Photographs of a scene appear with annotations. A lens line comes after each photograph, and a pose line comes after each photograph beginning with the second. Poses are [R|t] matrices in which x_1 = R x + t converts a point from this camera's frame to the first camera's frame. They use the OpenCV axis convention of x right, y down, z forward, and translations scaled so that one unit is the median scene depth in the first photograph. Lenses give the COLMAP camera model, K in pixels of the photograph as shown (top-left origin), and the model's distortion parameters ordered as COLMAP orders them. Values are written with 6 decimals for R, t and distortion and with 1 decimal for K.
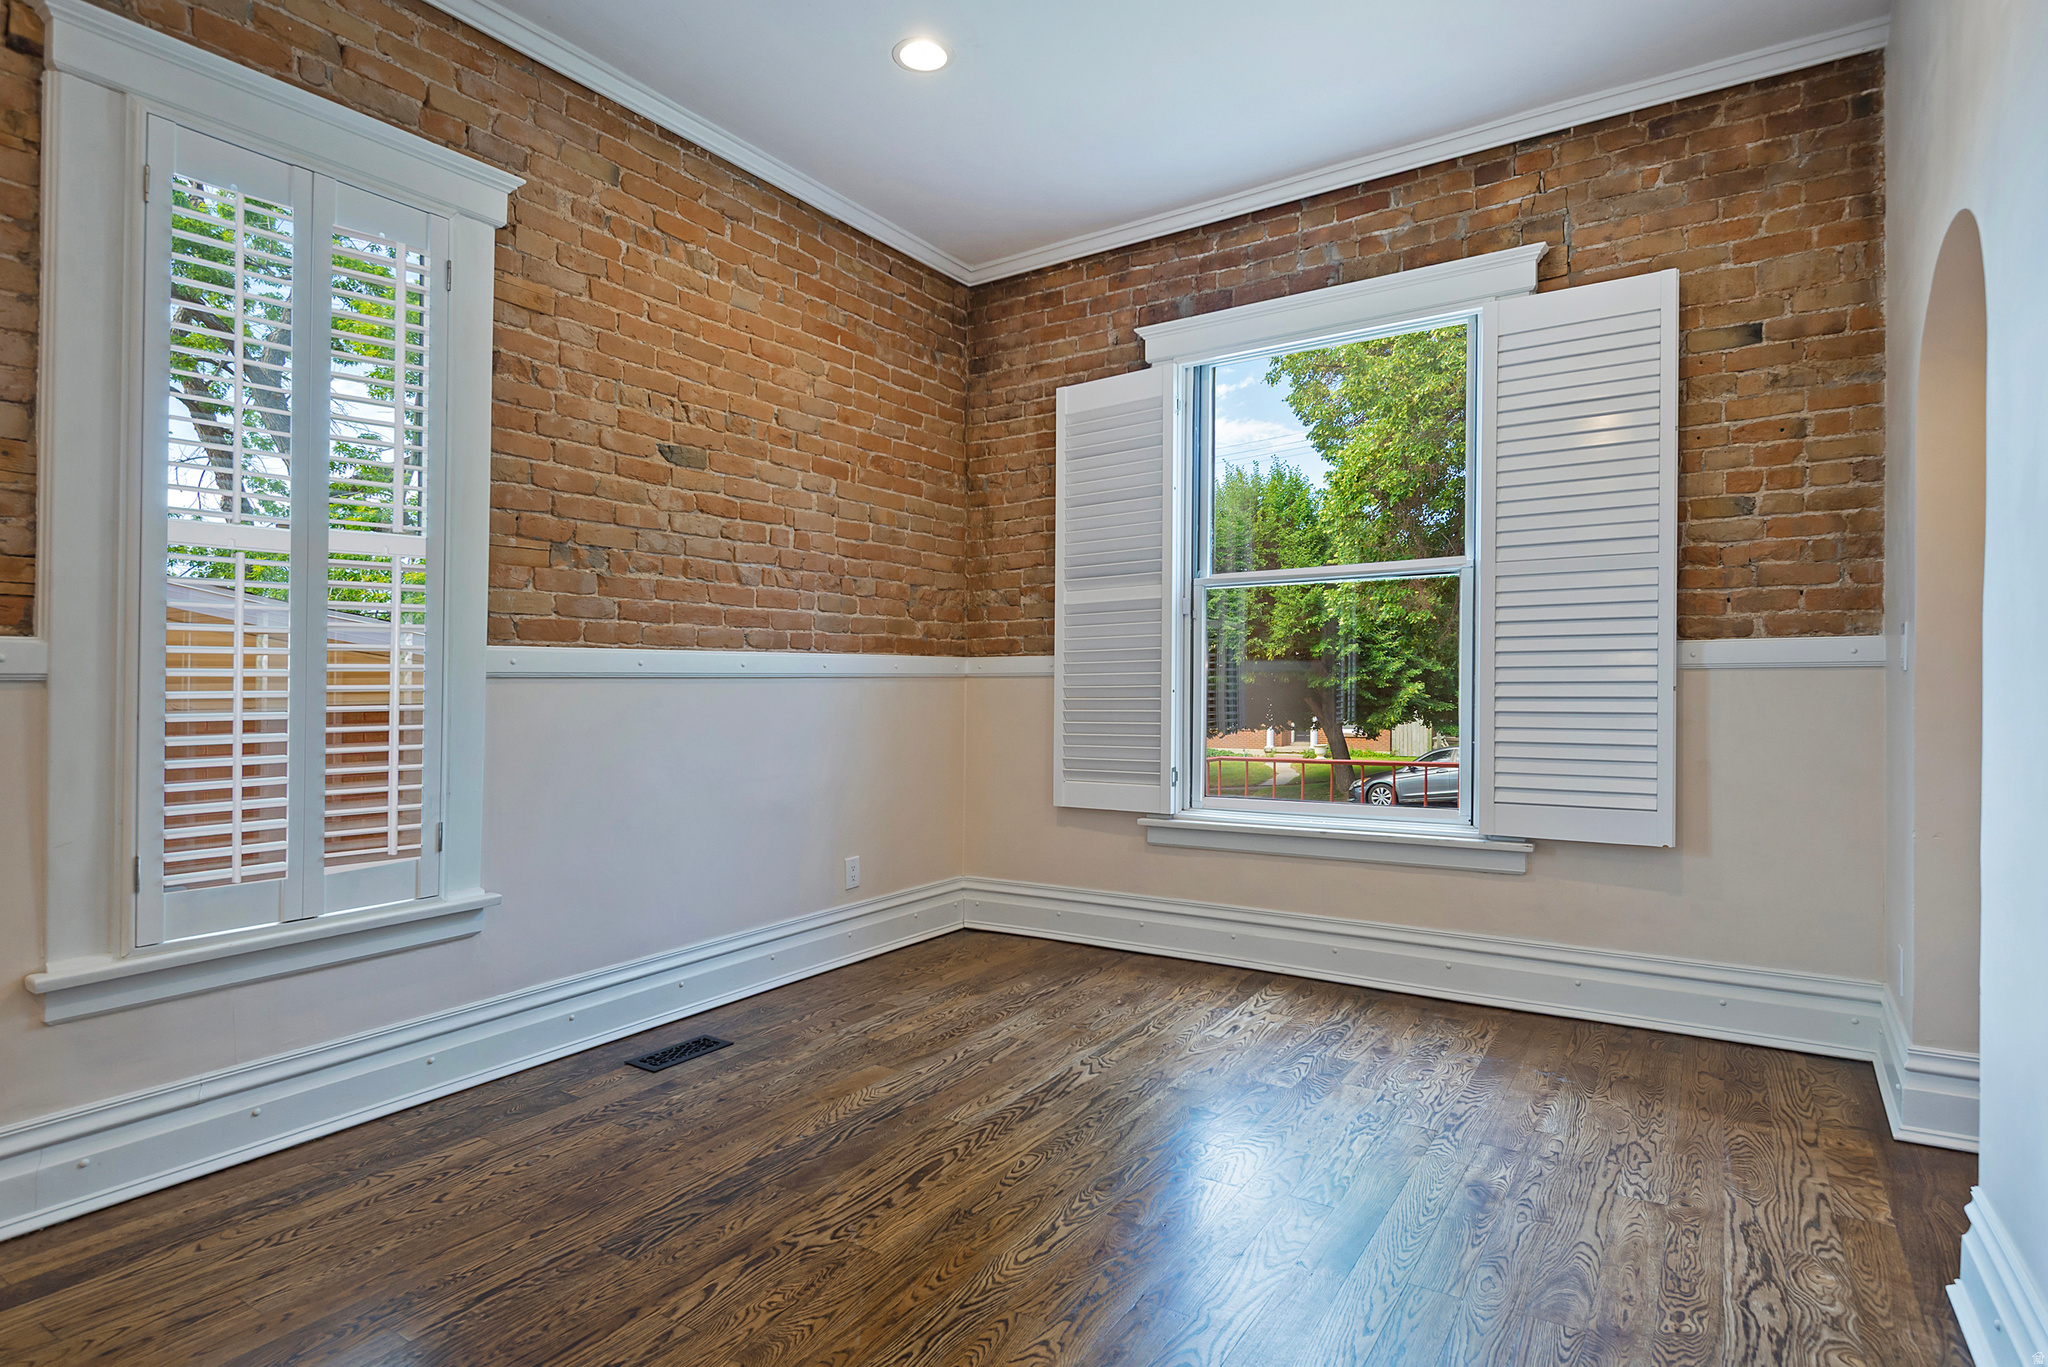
lens RADIAL K [[1108.8, 0, 1048.5], [0, 1108.8, 702.6], [0, 0, 1]] dist [0.024899, -0.017315]
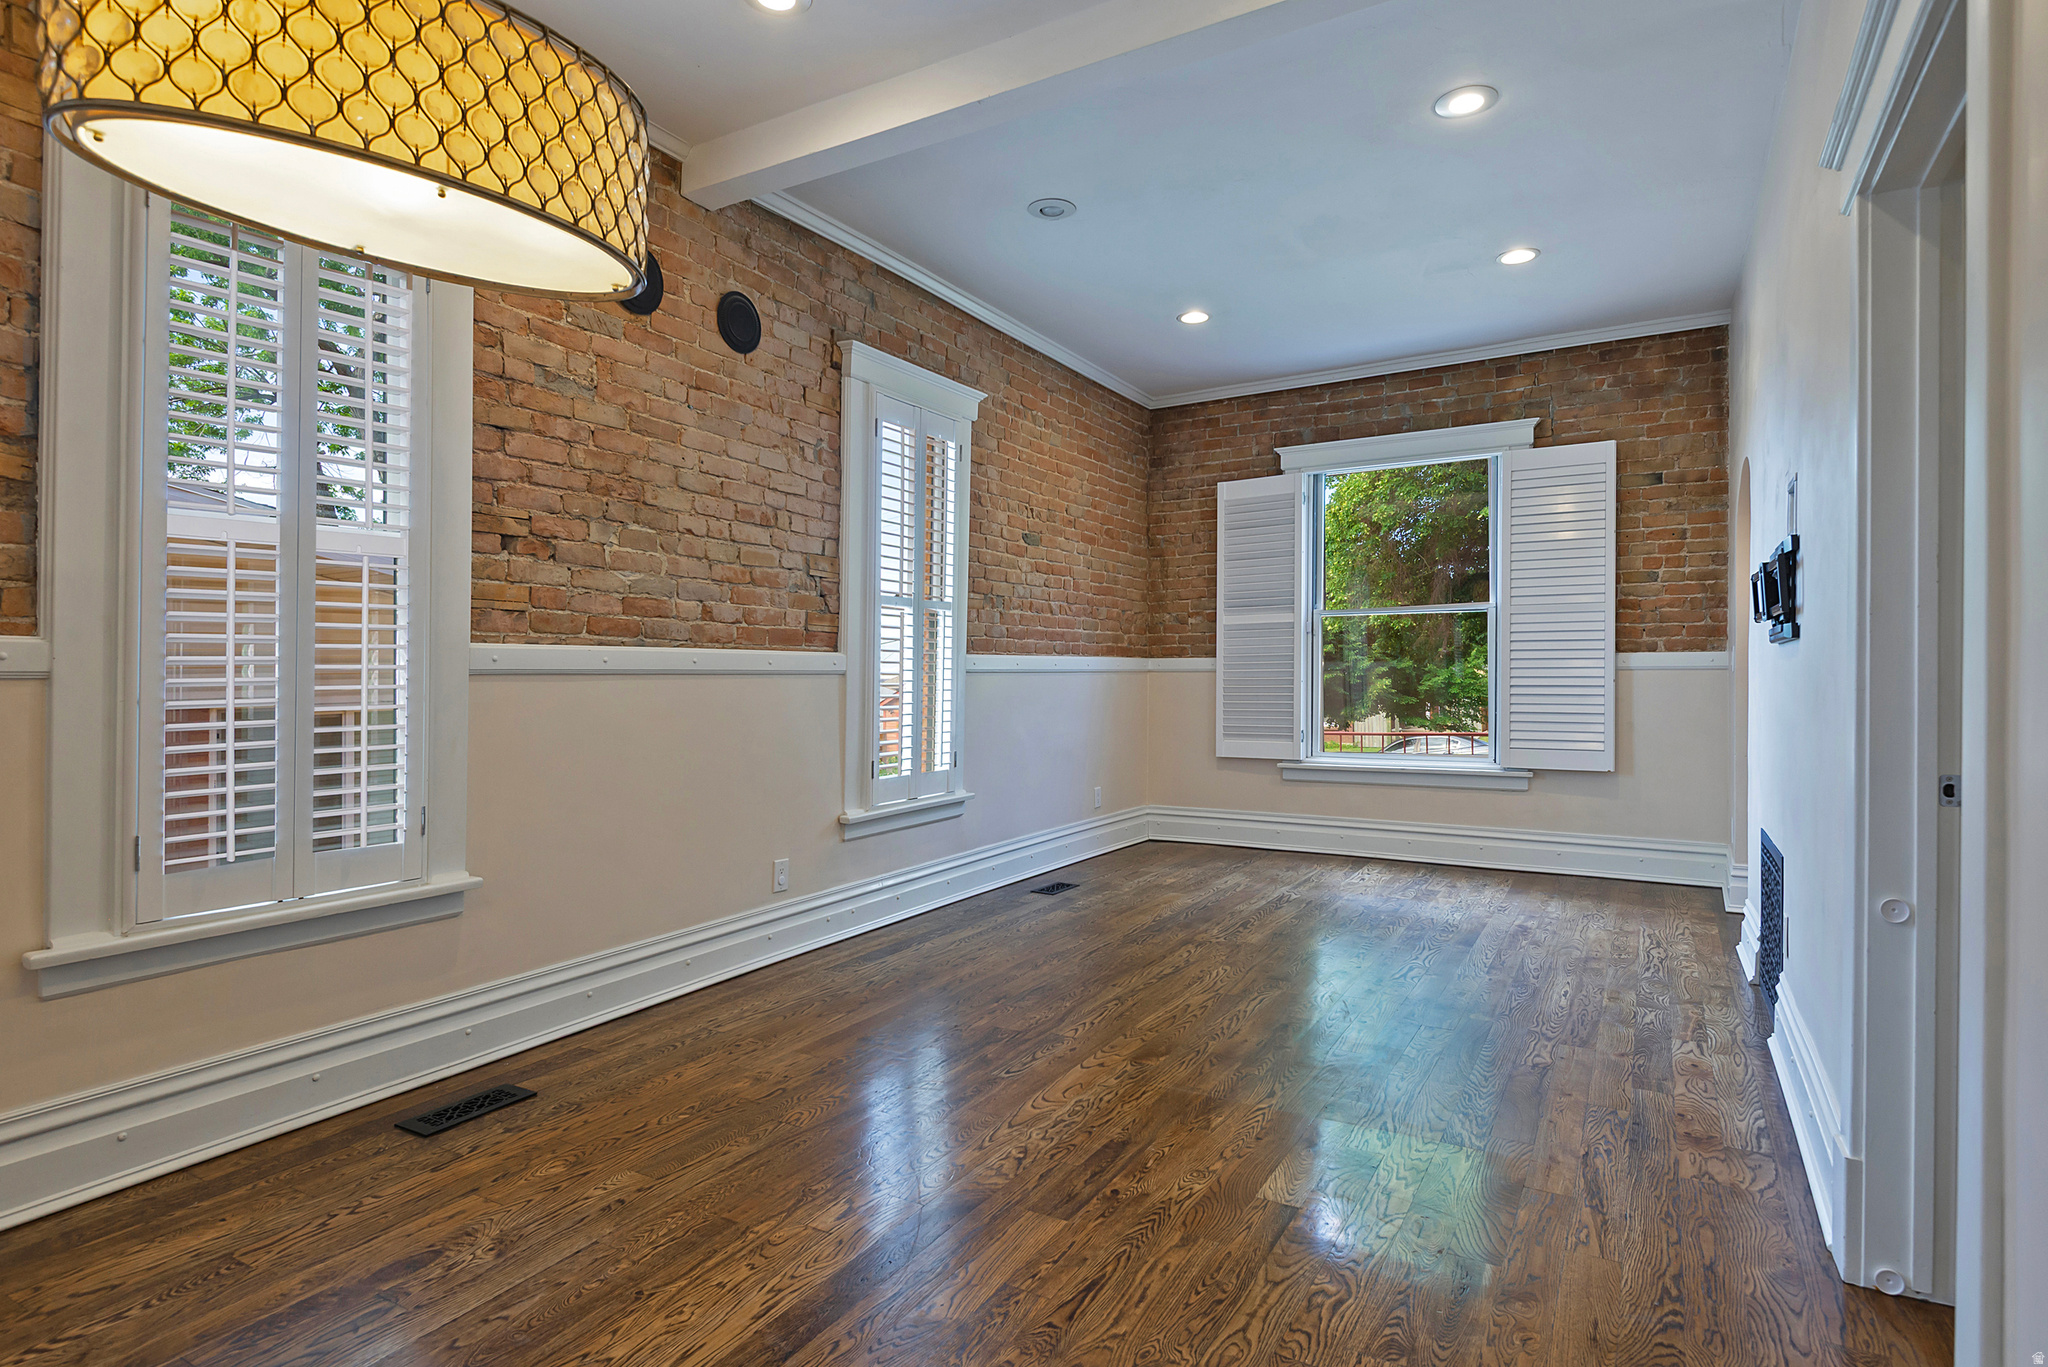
lens RADIAL K [[1108.8, 0, 1044.4], [0, 1108.8, 688.1], [0, 0, 1]] dist [0.024899, -0.017315]
pose [[0.998793, 0.002938, 0.049022, -0.409866], [-0.002740, 0.999988, -0.004096, 0.008786], [-0.049033, 0.003956, 0.998789, -0.690220]]
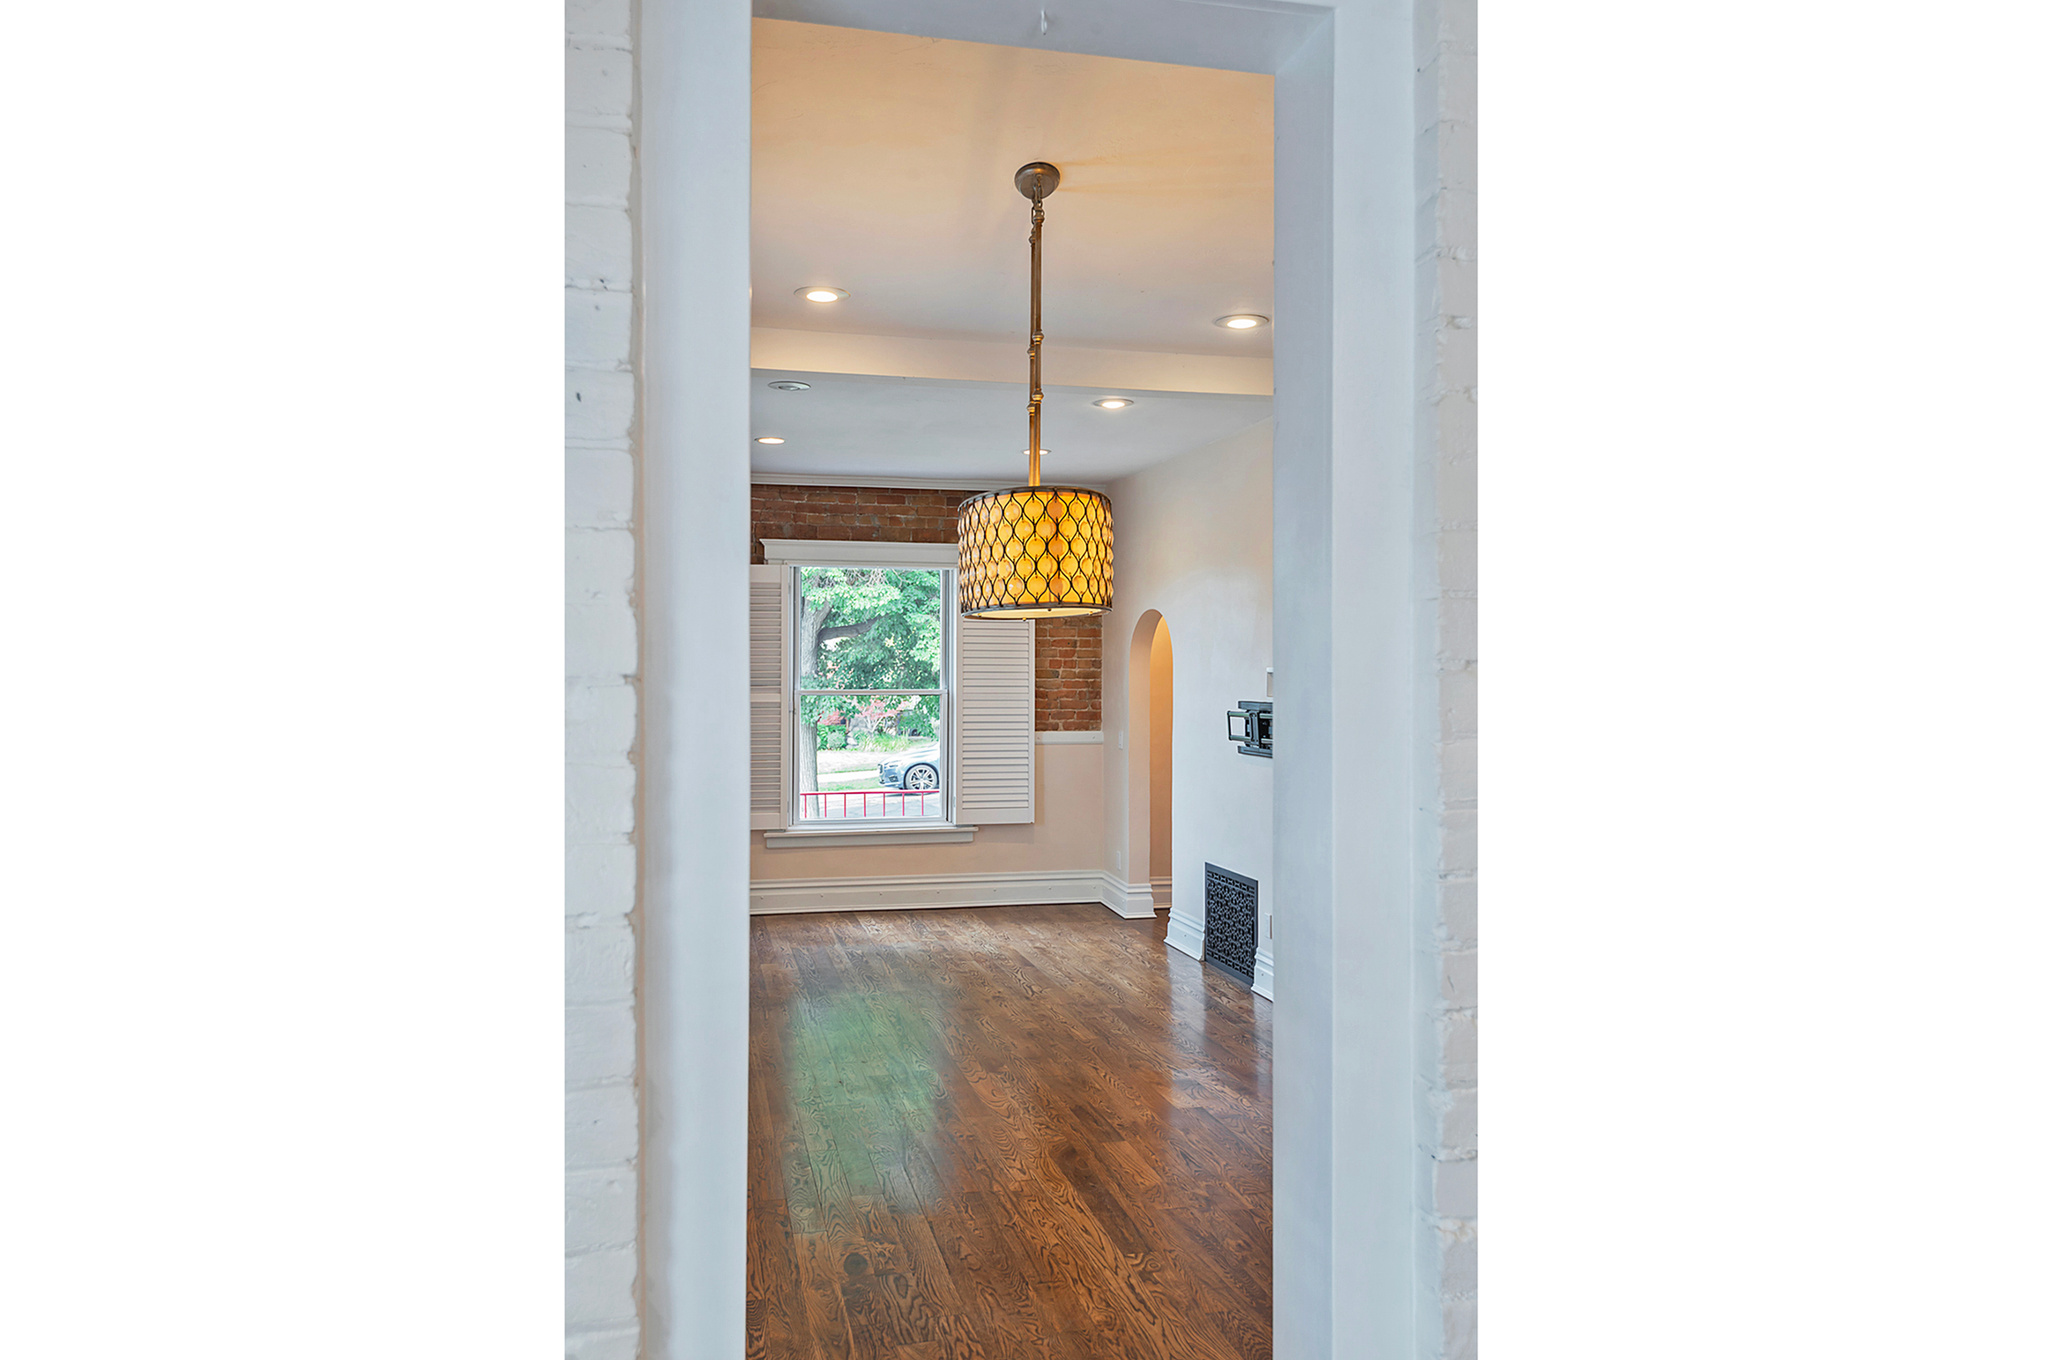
lens RADIAL K [[1340.9, 0, 1097.2], [0, 1340.9, 675.7], [0, 0, 1]] dist [-0.001963, -0.000433]
pose [[0.668102, 0.010788, 0.743991, -1.381519], [0.000945, 0.999882, -0.015347, -0.127469], [-0.744069, 0.010956, 0.668013, -0.921288]]
